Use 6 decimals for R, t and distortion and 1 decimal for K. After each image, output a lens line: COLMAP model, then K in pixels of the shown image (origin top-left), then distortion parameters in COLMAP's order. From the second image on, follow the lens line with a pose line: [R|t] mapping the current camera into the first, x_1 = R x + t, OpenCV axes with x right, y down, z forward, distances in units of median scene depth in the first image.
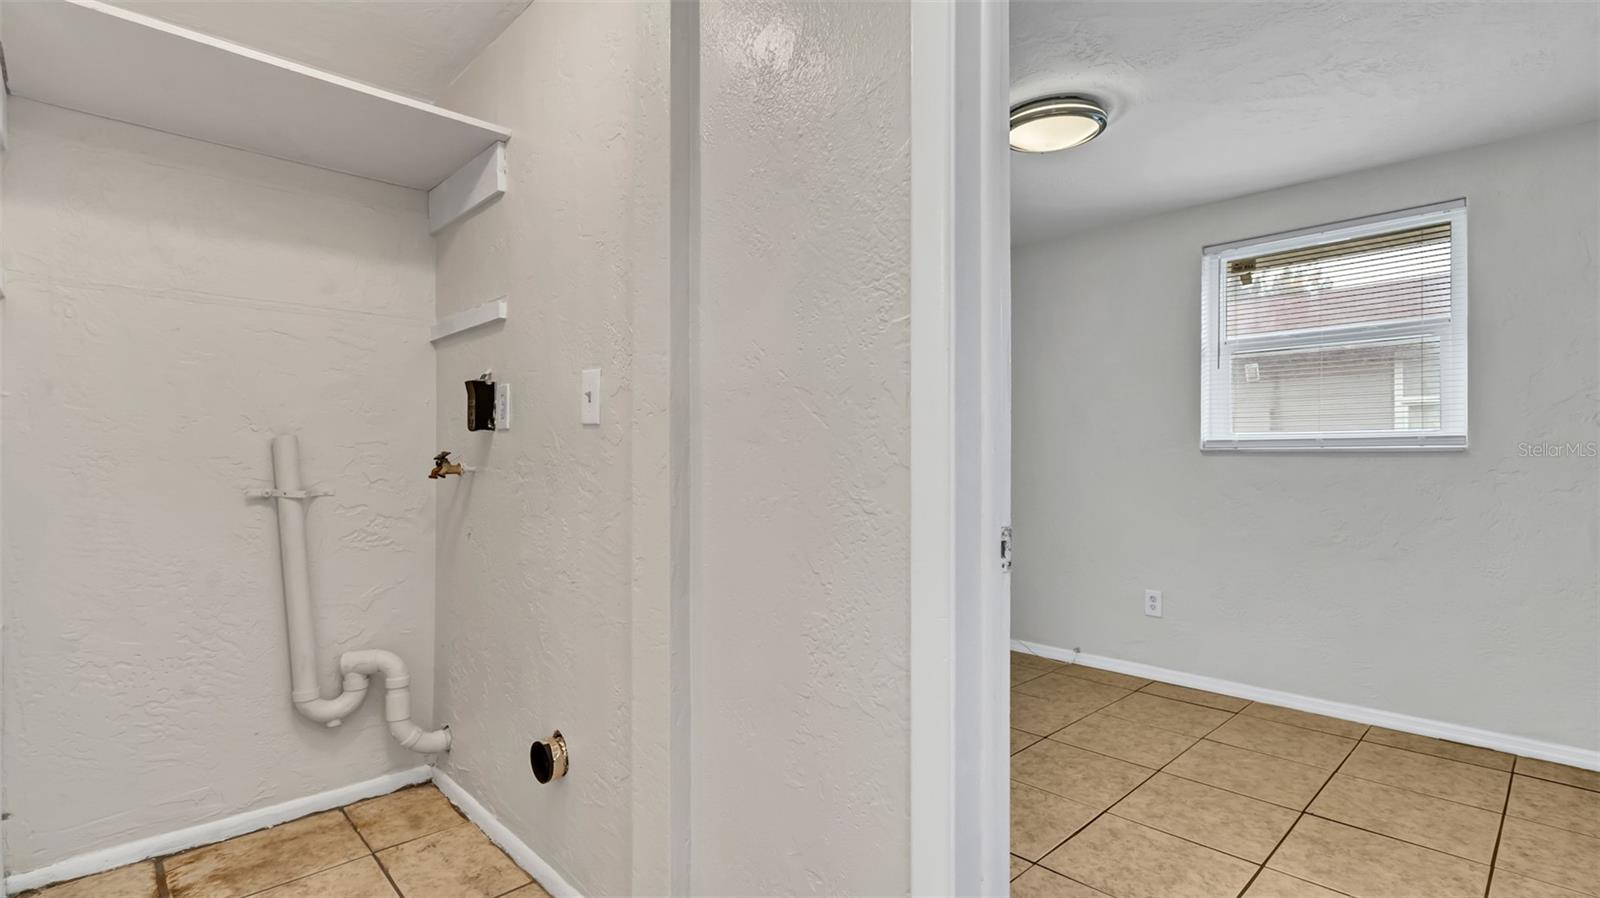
lens RADIAL K [[767.7, 0, 792.8], [0, 767.7, 453.2], [0, 0, 1]] dist [0.002402, -0.000850]
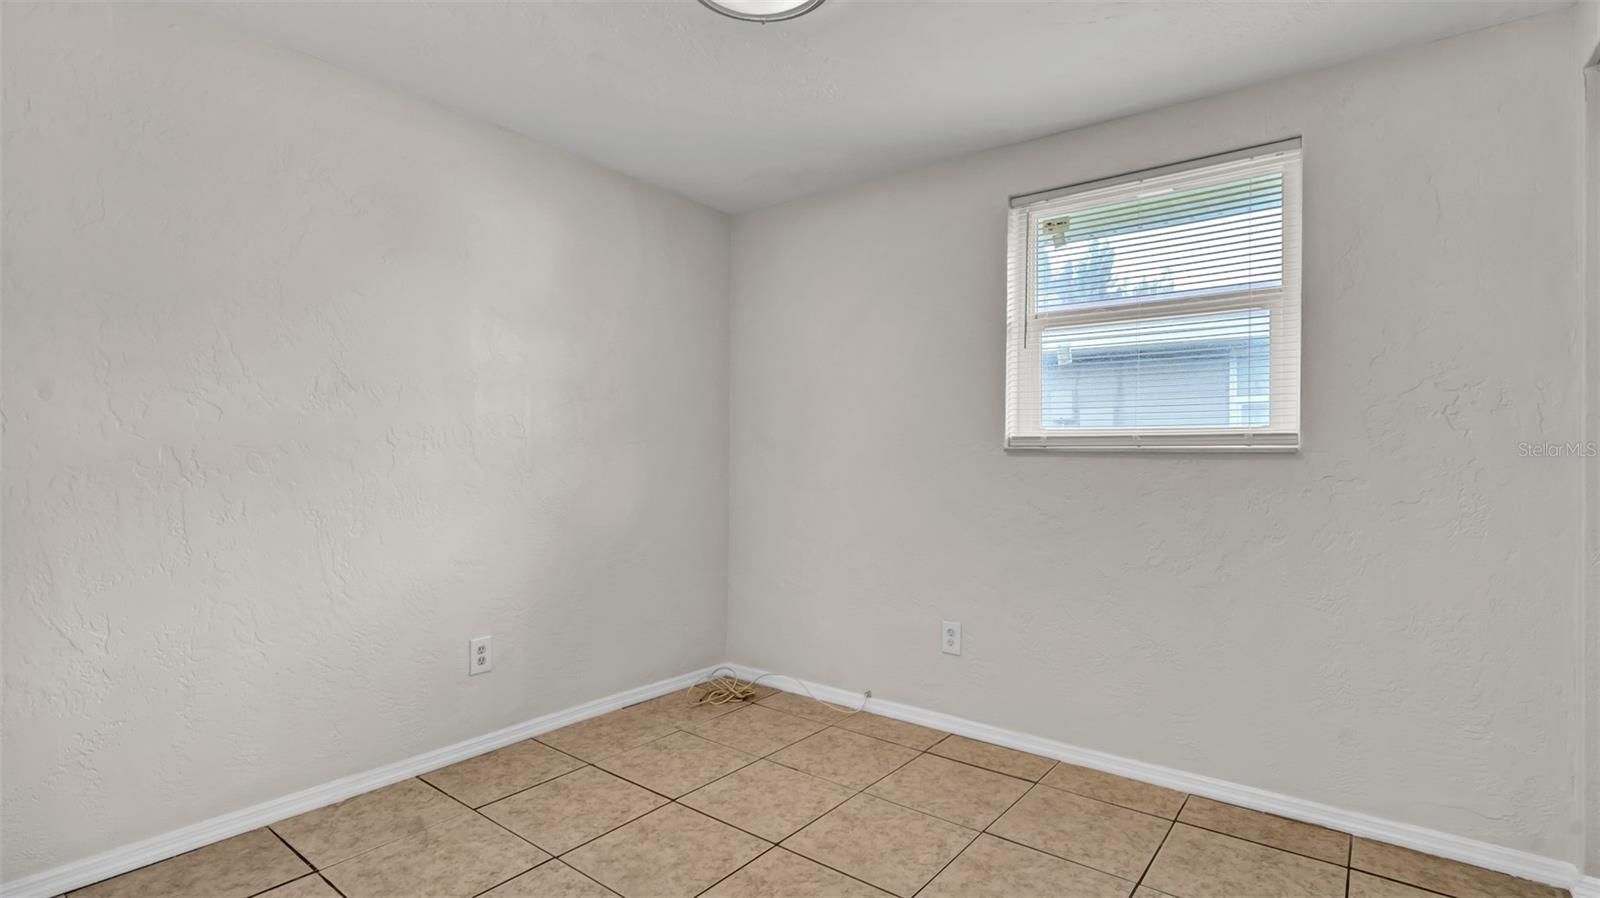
lens RADIAL K [[767.7, 0, 805.3], [0, 767.7, 449.0], [0, 0, 1]] dist [0.002402, -0.000850]
pose [[0.988452, 0.008196, 0.151314, 0.220768], [-0.008212, 0.999966, -0.000518, -0.001647], [-0.151313, -0.000730, 0.988486, 0.255985]]
